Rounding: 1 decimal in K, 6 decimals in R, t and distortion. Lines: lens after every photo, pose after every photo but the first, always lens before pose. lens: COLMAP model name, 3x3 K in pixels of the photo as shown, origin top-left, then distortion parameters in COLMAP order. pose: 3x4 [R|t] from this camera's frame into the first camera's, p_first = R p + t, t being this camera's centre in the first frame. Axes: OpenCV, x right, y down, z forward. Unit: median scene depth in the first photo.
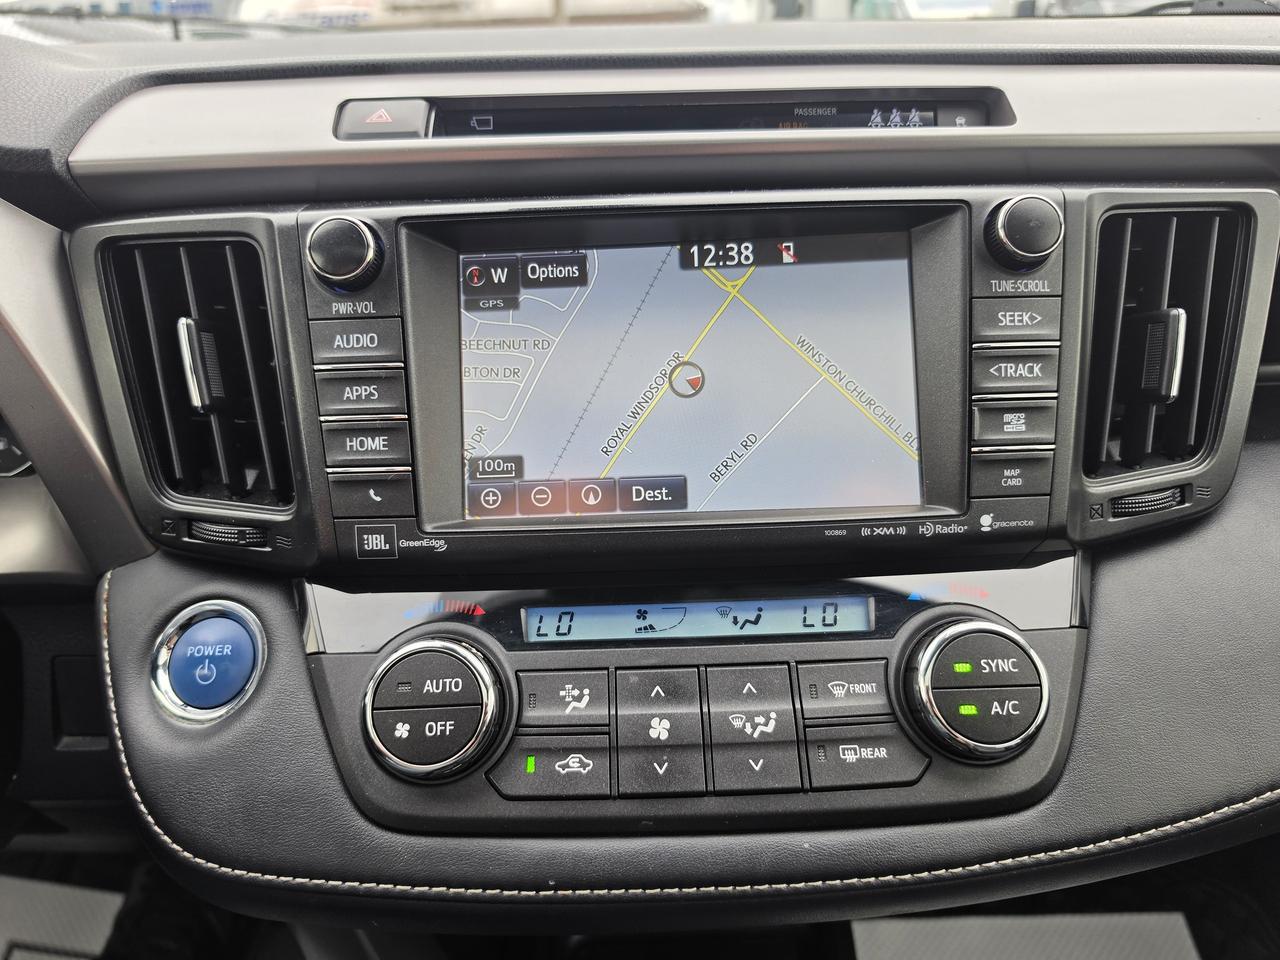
lens RADIAL K [[923.0, 0, 637.9], [0, 923.0, 446.3], [0, 0, 1]] dist [-0.003217, -0.003185]
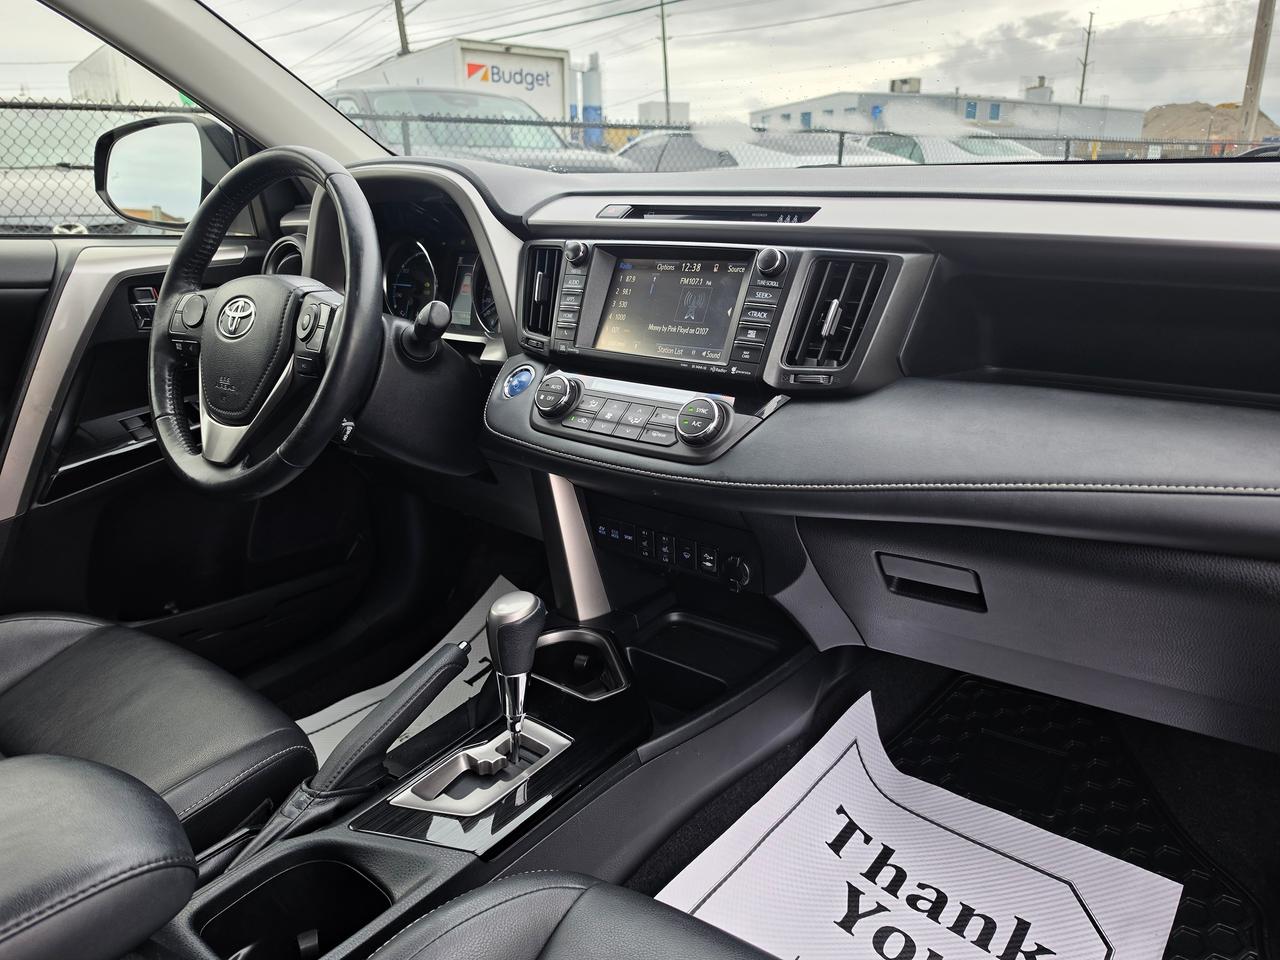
lens RADIAL K [[865.8, 0, 662.7], [0, 865.8, 478.7], [0, 0, 1]] dist [0.065976, -0.092795]
pose [[0.784231, 0.211532, -0.583297, 1.713709], [-0.248391, 0.968506, 0.017272, 0.386525], [0.568580, 0.131341, 0.812075, -1.062680]]
